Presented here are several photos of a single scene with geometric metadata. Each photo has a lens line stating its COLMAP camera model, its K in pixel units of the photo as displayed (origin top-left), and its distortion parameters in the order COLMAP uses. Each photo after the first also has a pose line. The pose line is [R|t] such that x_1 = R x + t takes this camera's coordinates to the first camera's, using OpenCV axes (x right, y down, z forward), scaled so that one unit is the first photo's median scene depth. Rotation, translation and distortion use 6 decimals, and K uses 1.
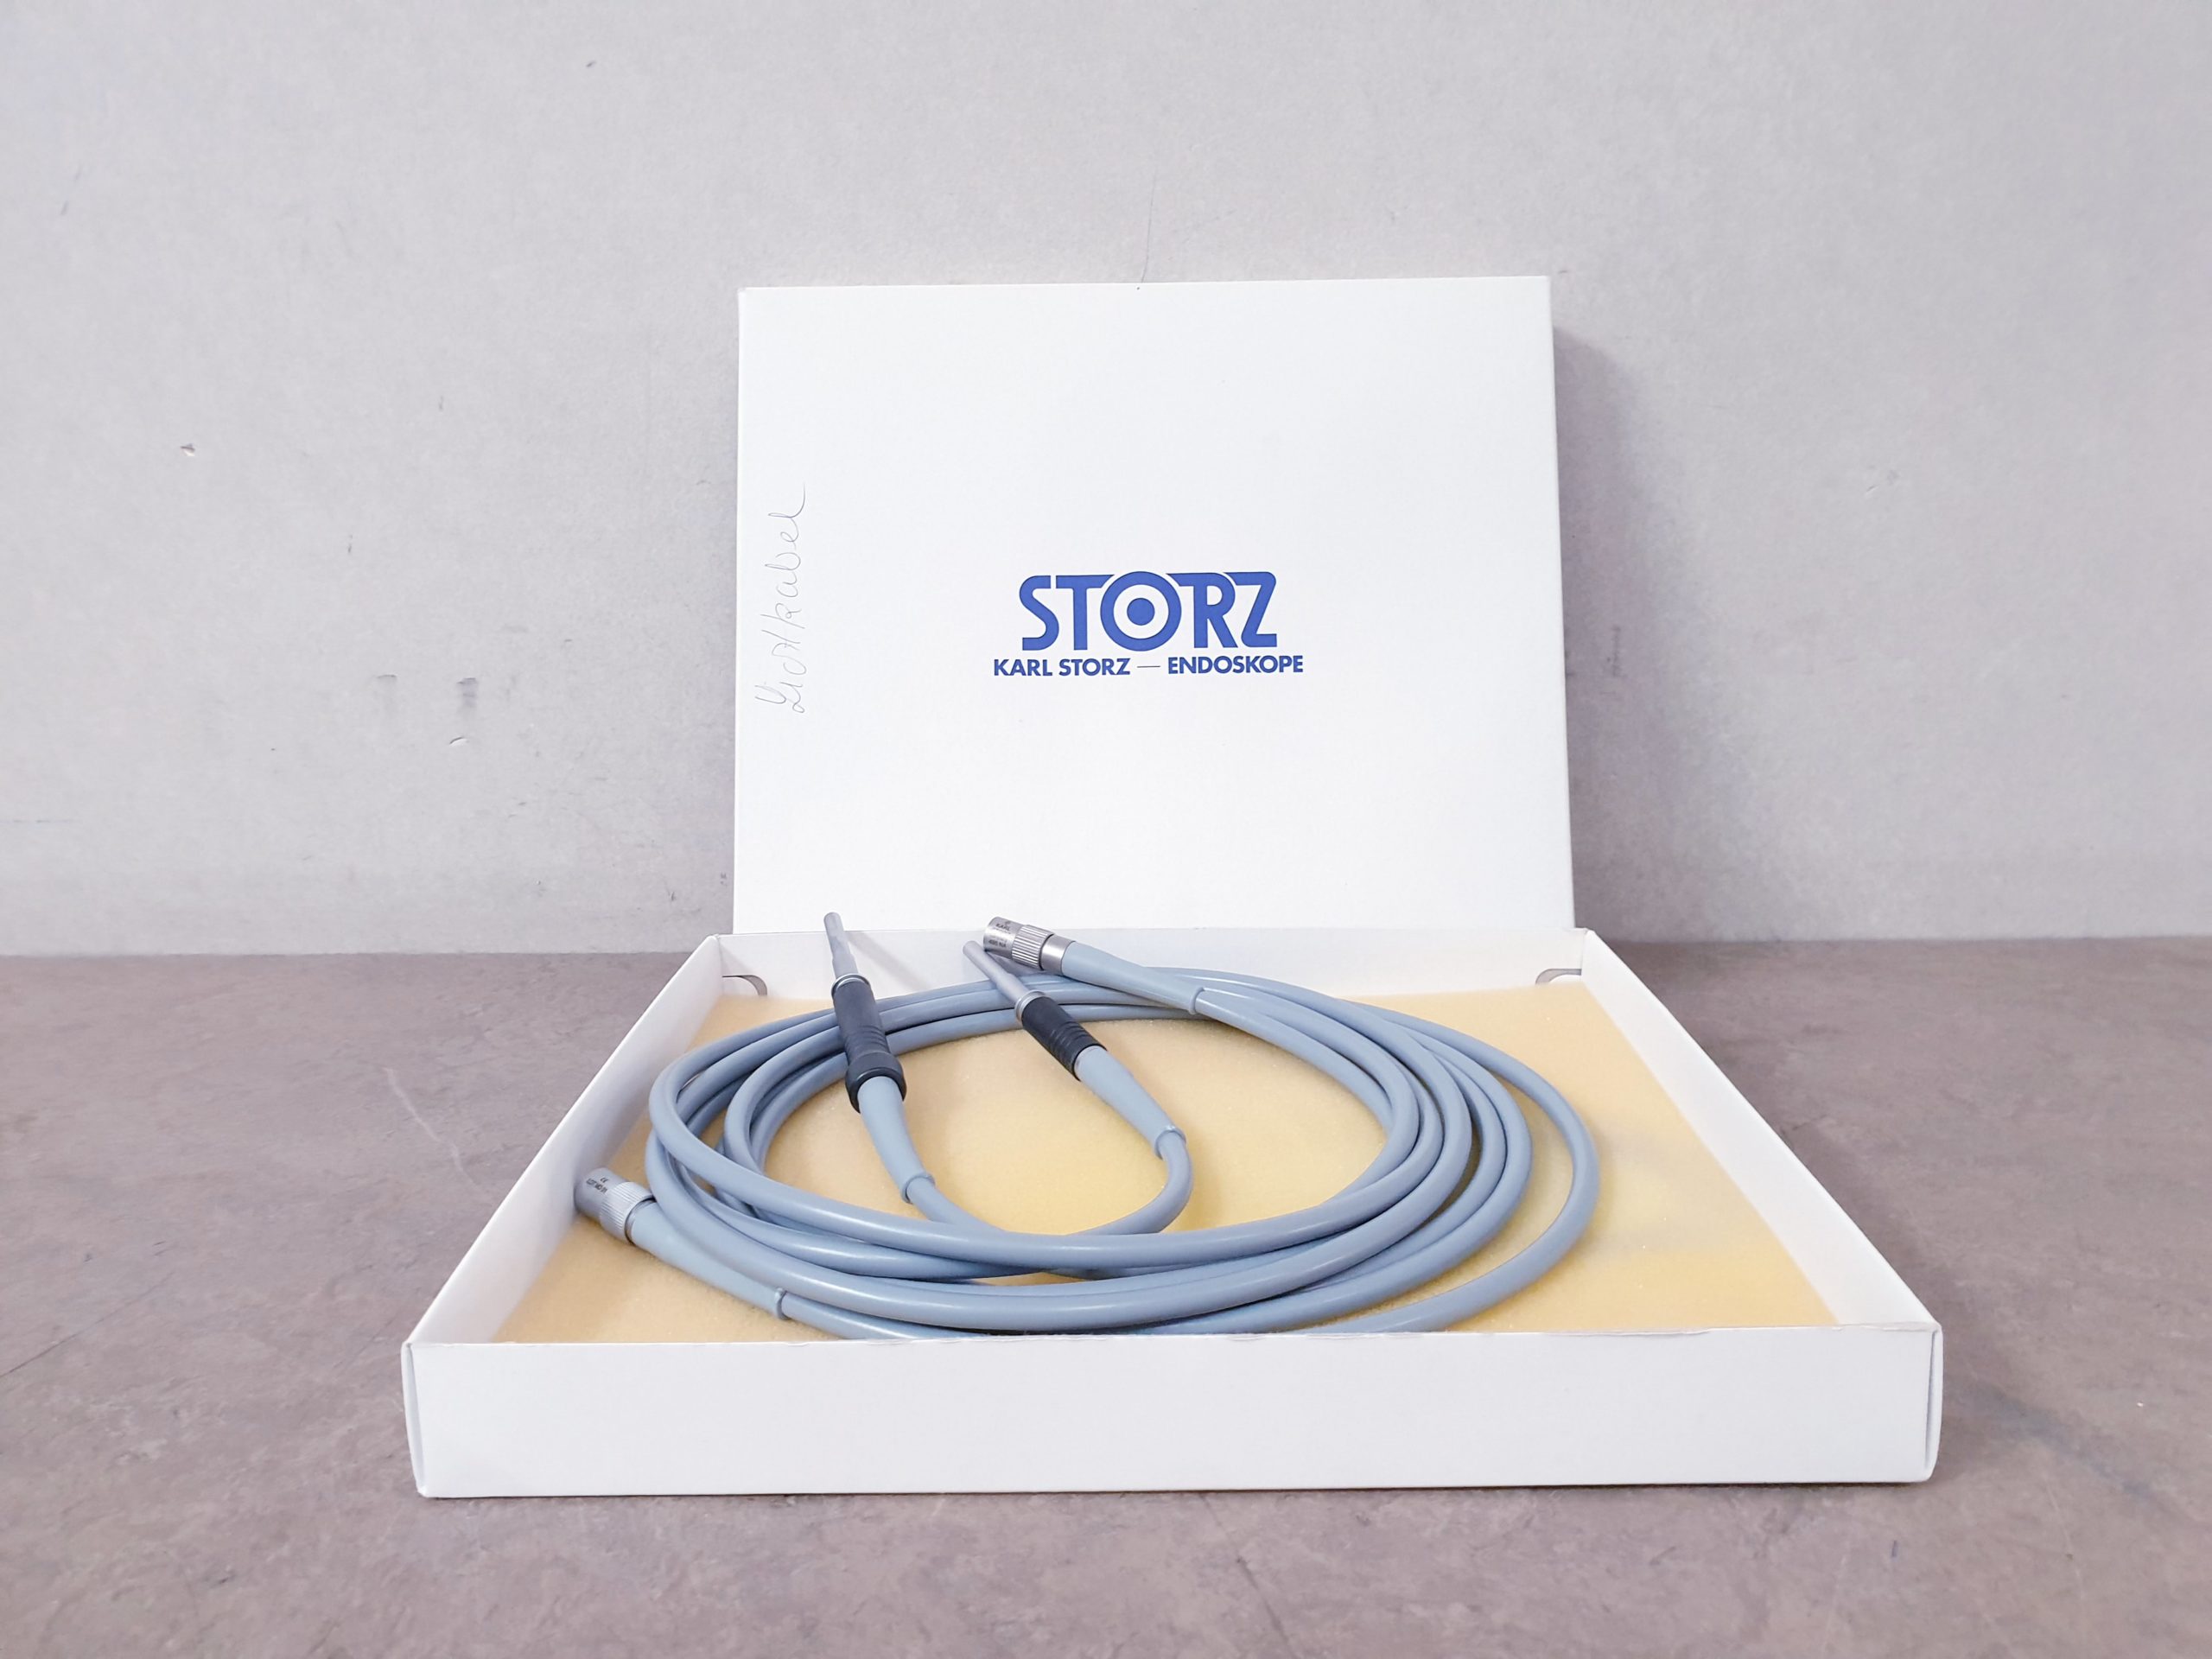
lens RADIAL K [[1732.9, 0, 1123.1], [0, 1732.9, 805.9], [0, 0, 1]] dist [-0.025830, 0.033907]
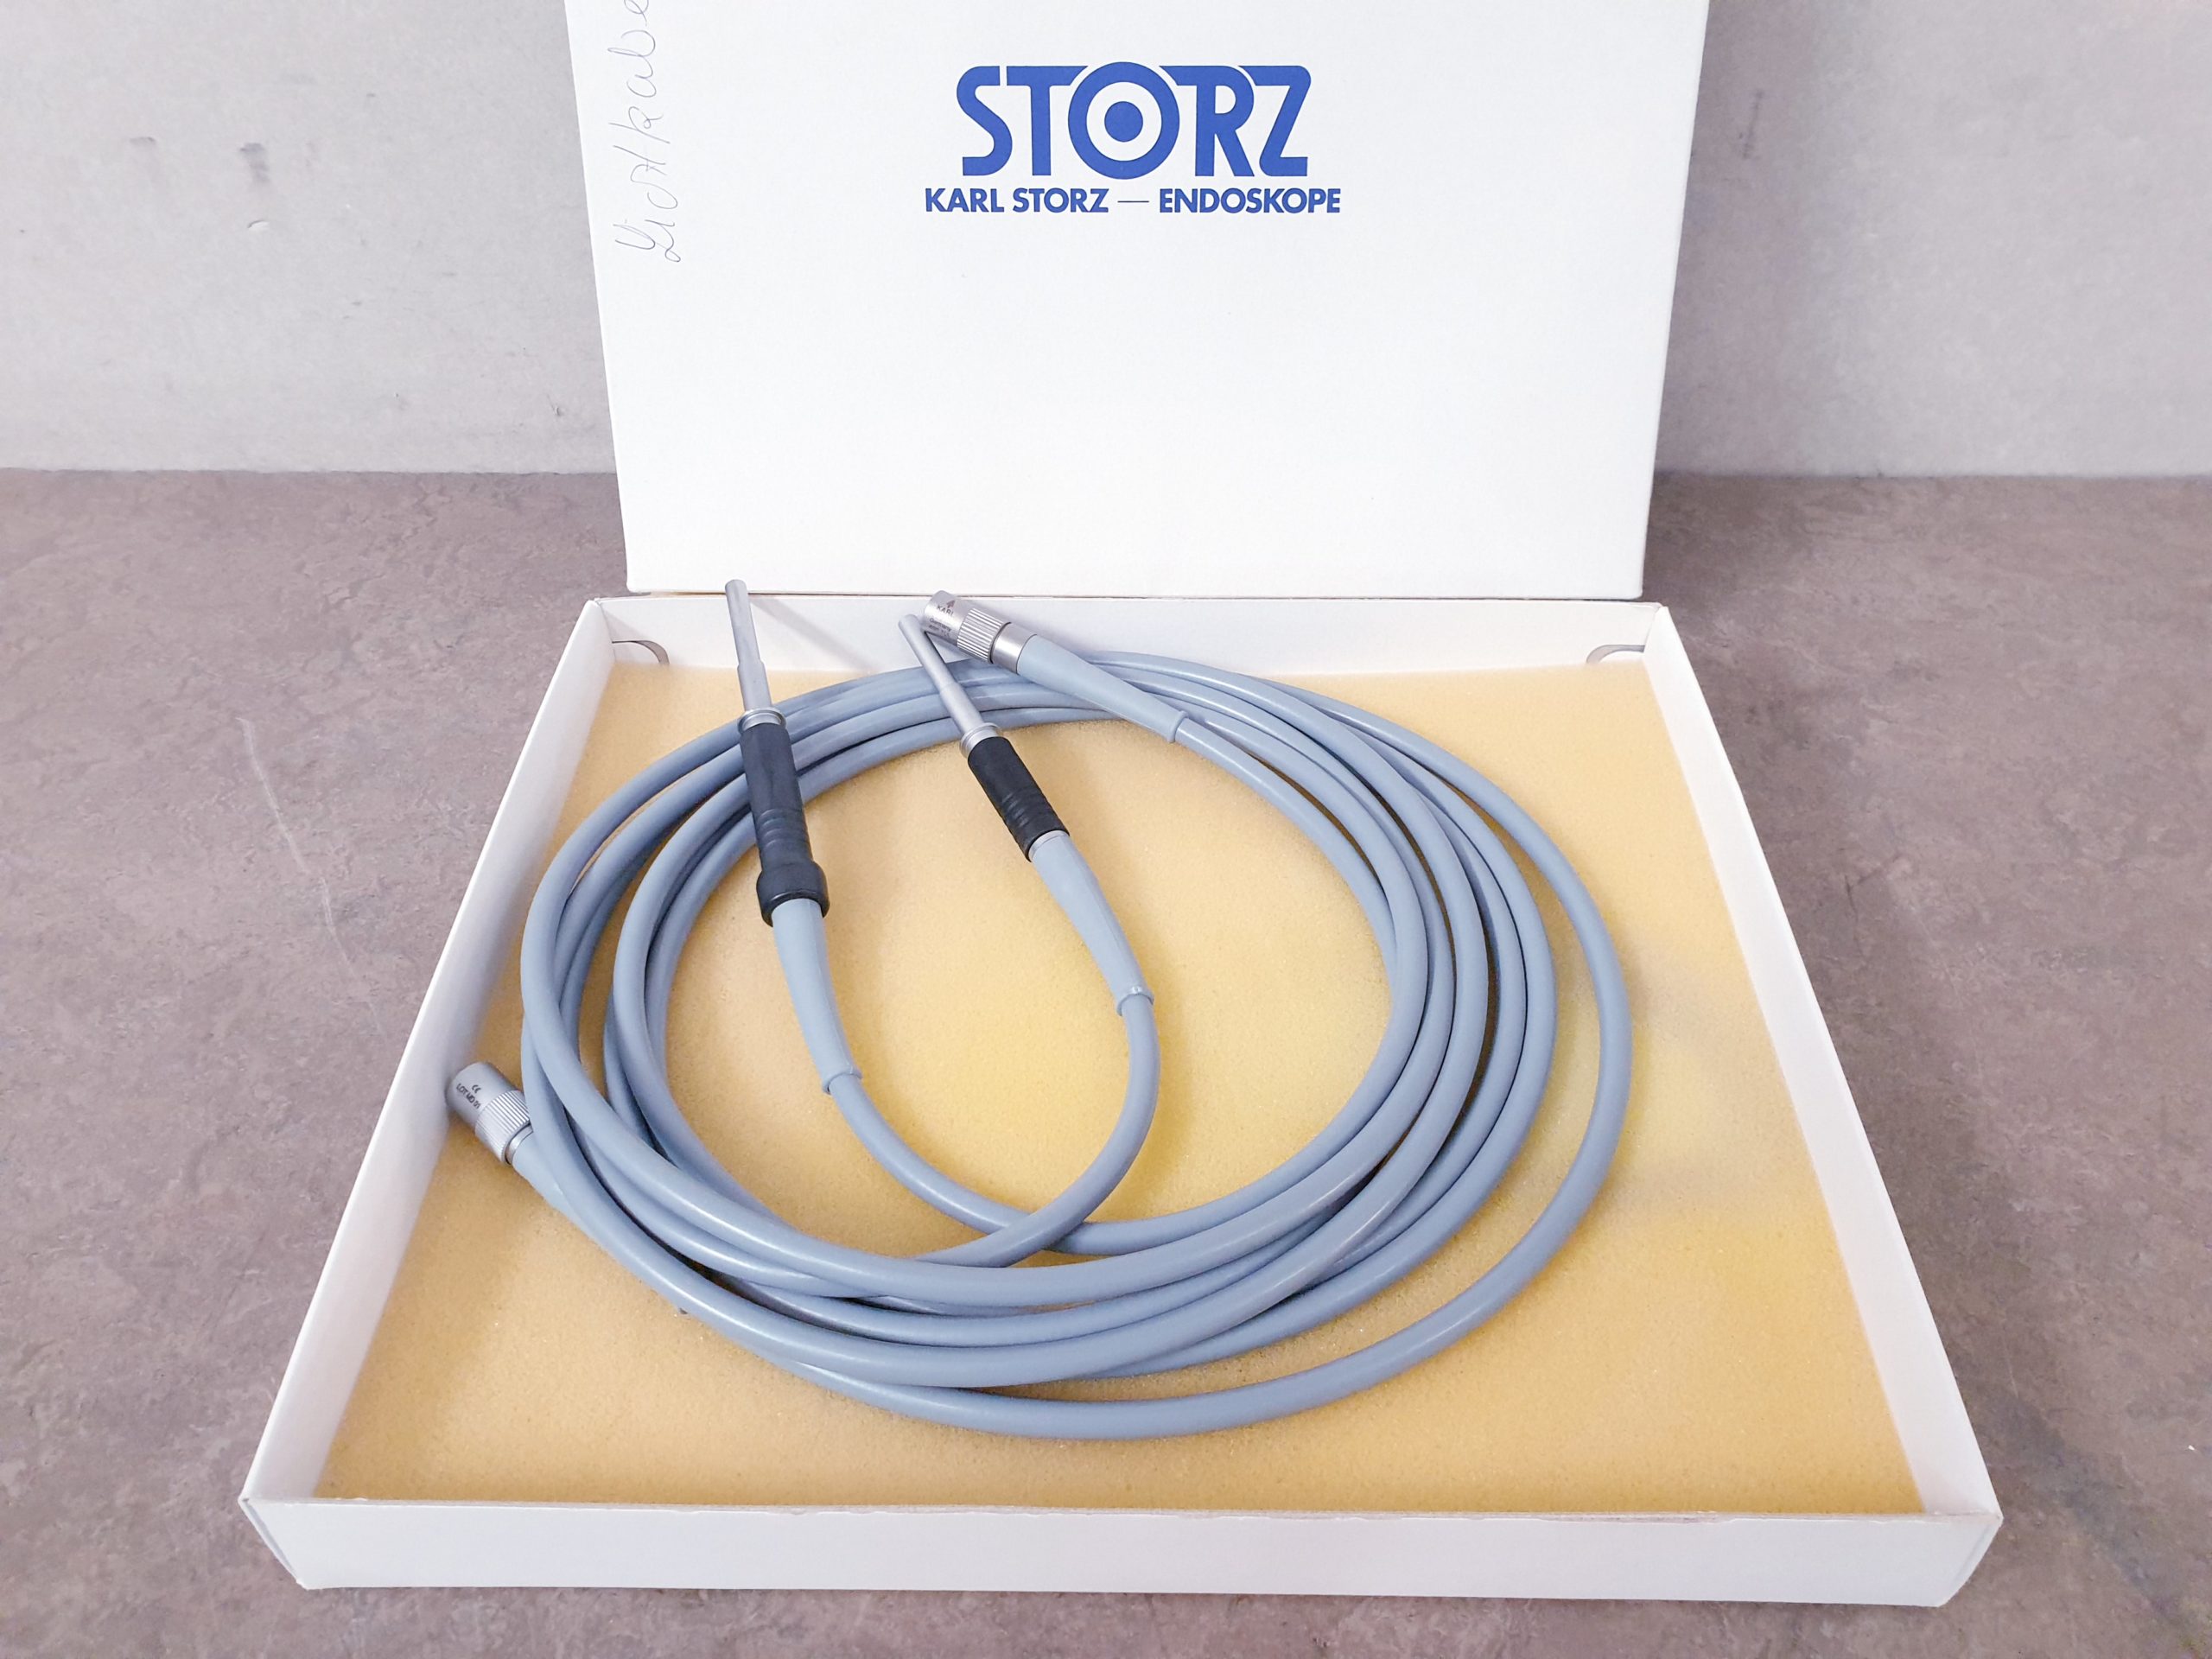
lens RADIAL K [[1732.9, 0, 1116.1], [0, 1732.9, 818.9], [0, 0, 1]] dist [-0.025830, 0.033907]
pose [[0.999903, 0.013367, -0.003810, 0.015745], [-0.009747, 0.869740, 0.493414, -0.246033], [0.009909, -0.493329, 0.869786, 0.238653]]
